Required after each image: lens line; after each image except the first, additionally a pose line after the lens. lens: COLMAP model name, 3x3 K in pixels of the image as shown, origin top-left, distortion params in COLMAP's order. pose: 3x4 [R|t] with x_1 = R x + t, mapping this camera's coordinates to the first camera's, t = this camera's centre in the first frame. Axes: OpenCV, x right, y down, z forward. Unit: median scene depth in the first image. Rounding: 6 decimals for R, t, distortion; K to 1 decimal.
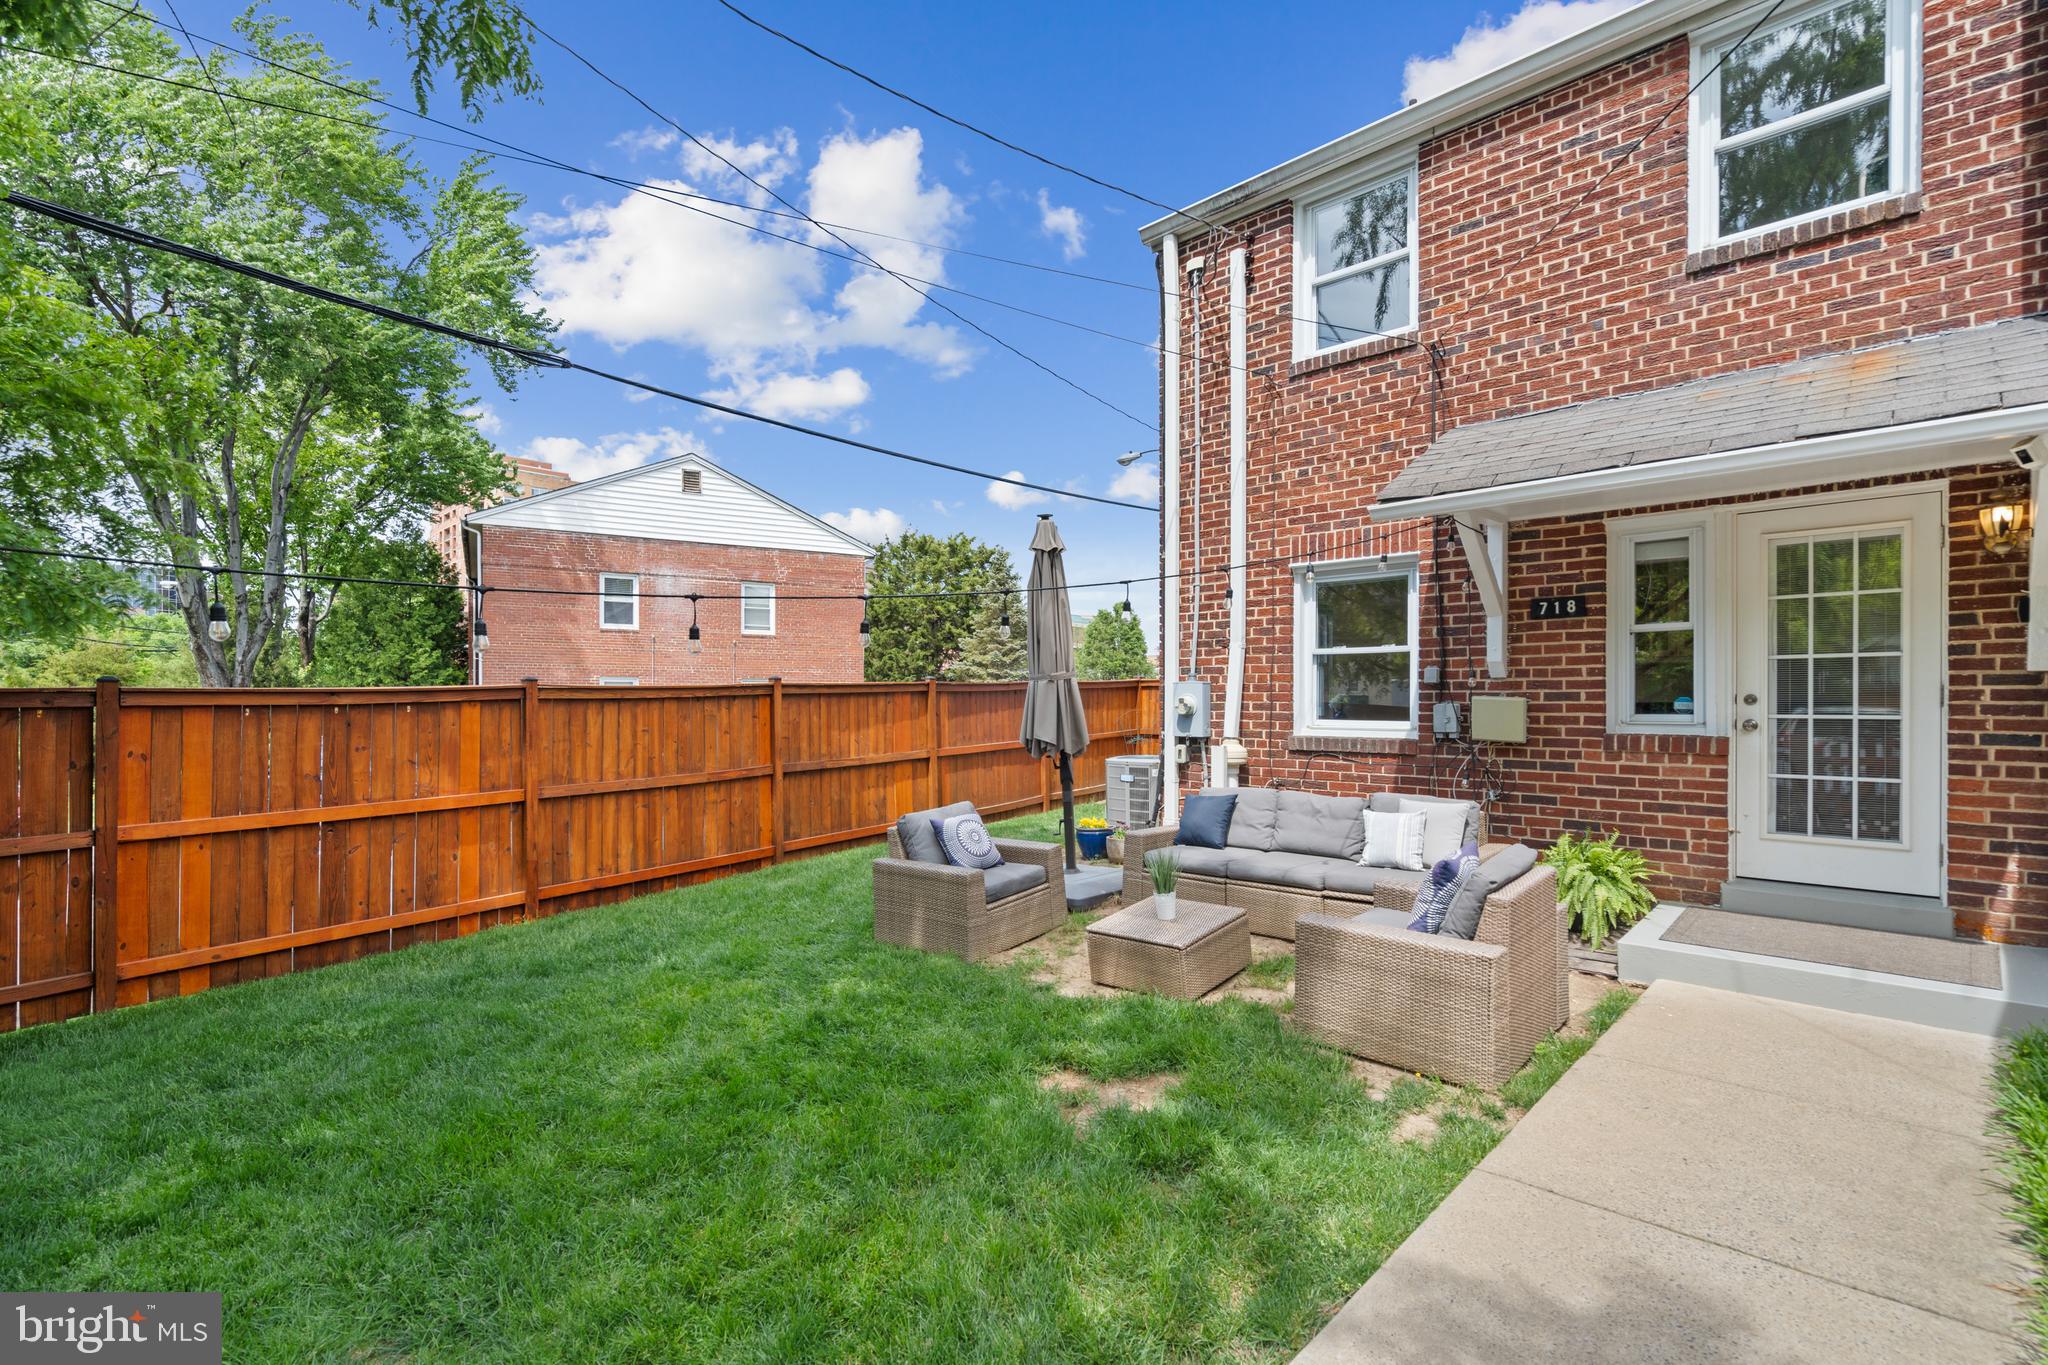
lens RADIAL K [[963.7, 0, 1021.0], [0, 963.7, 712.5], [0, 0, 1]] dist [-0.000456, -0.000037]
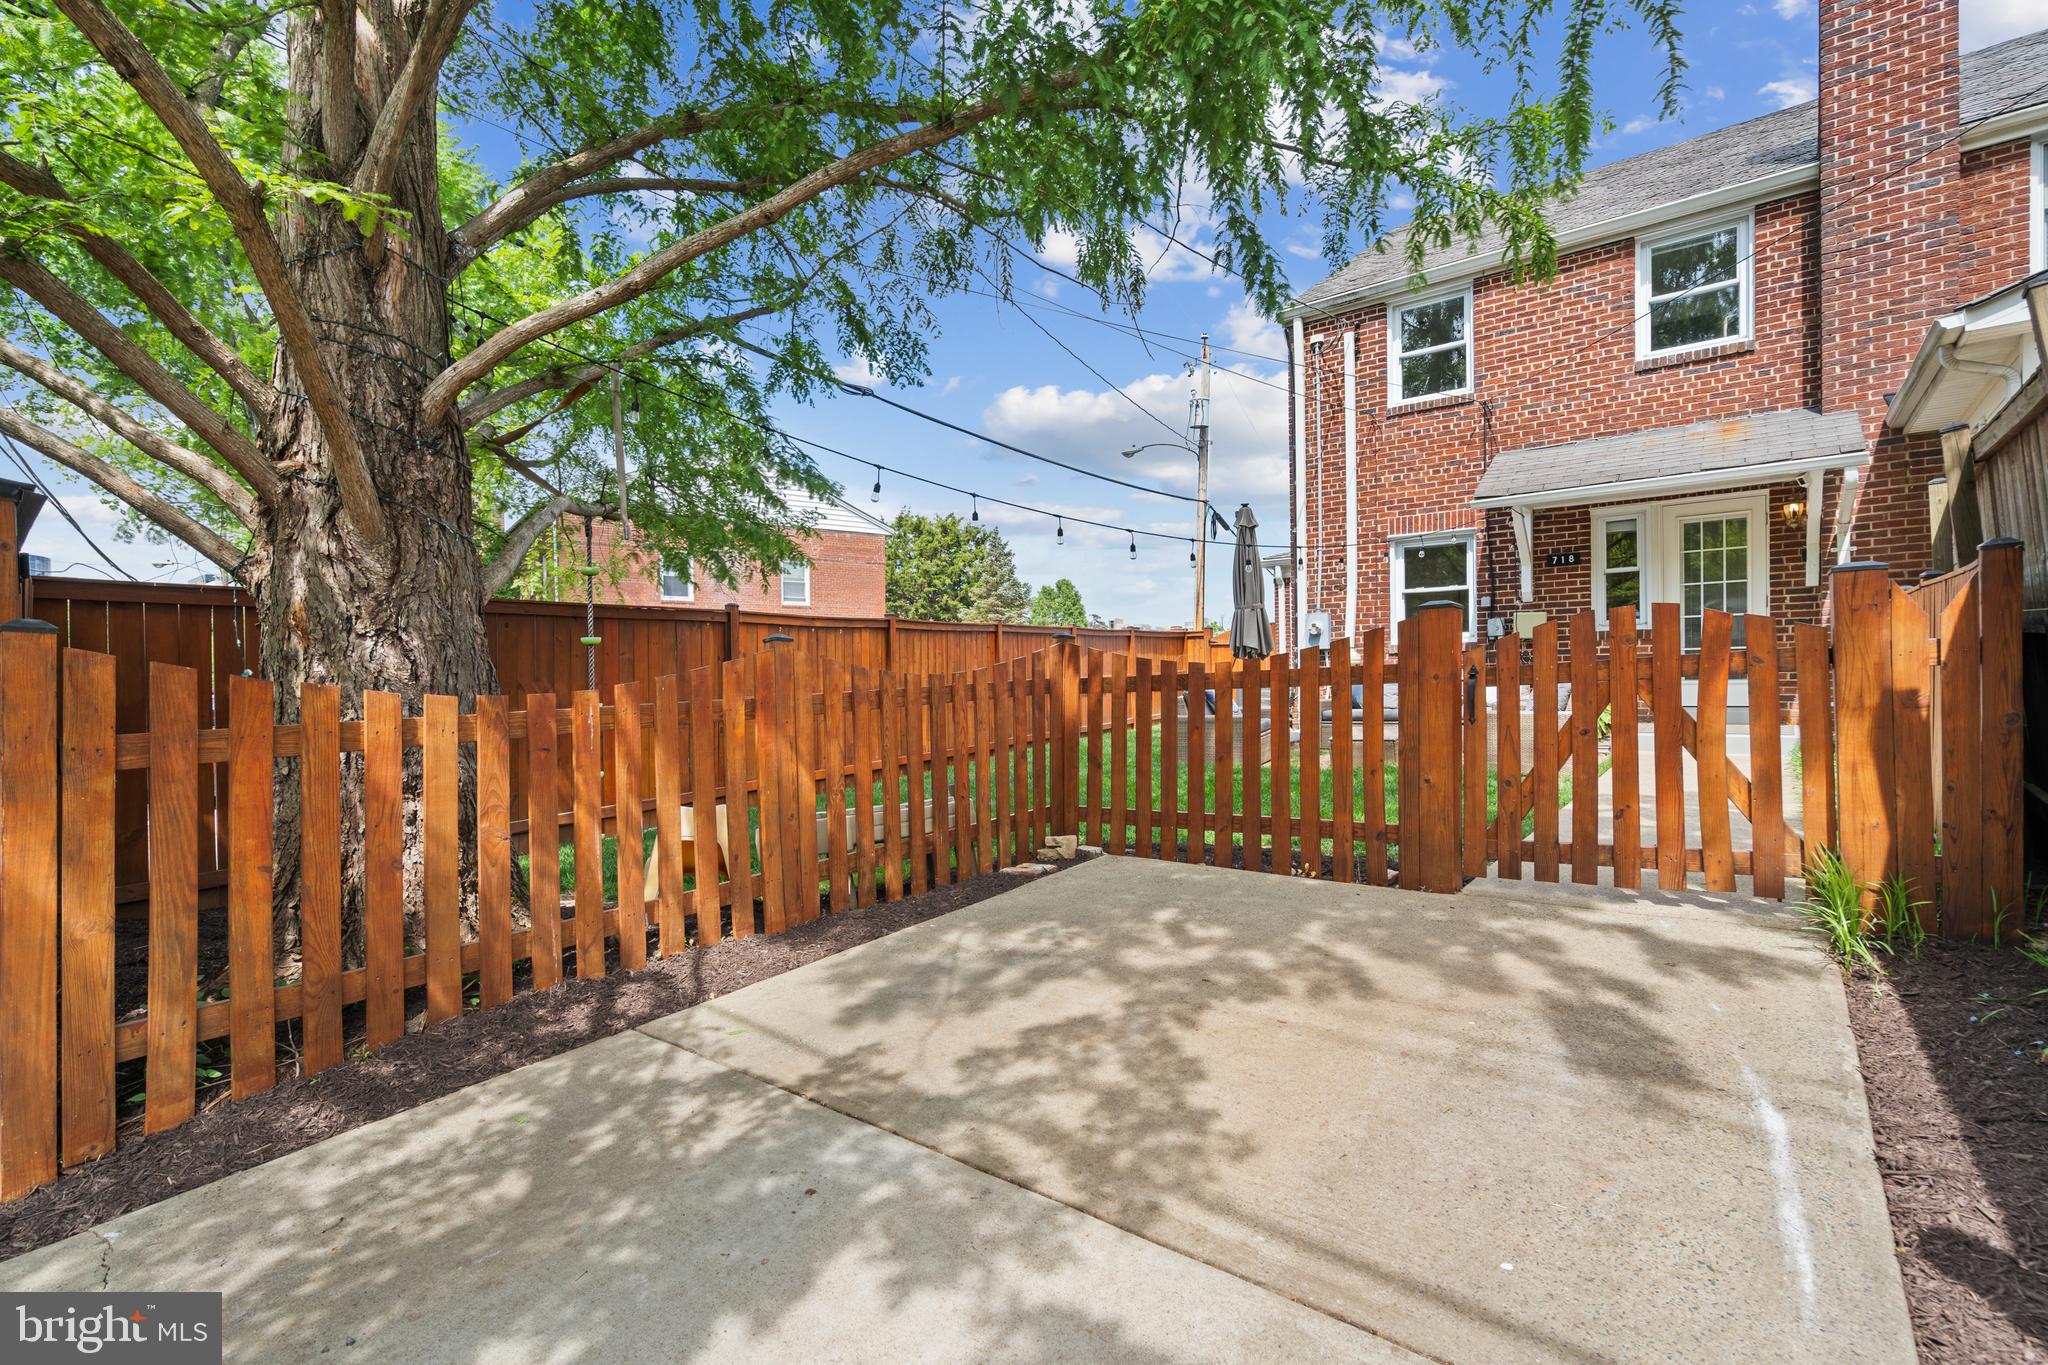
lens RADIAL K [[963.7, 0, 1023.6], [0, 963.7, 706.1], [0, 0, 1]] dist [-0.000456, -0.000037]
pose [[0.993608, -0.019687, 0.111155, -0.596296], [0.018306, 0.999742, 0.013429, 0.111781], [-0.111390, -0.011308, 0.993712, -0.606303]]
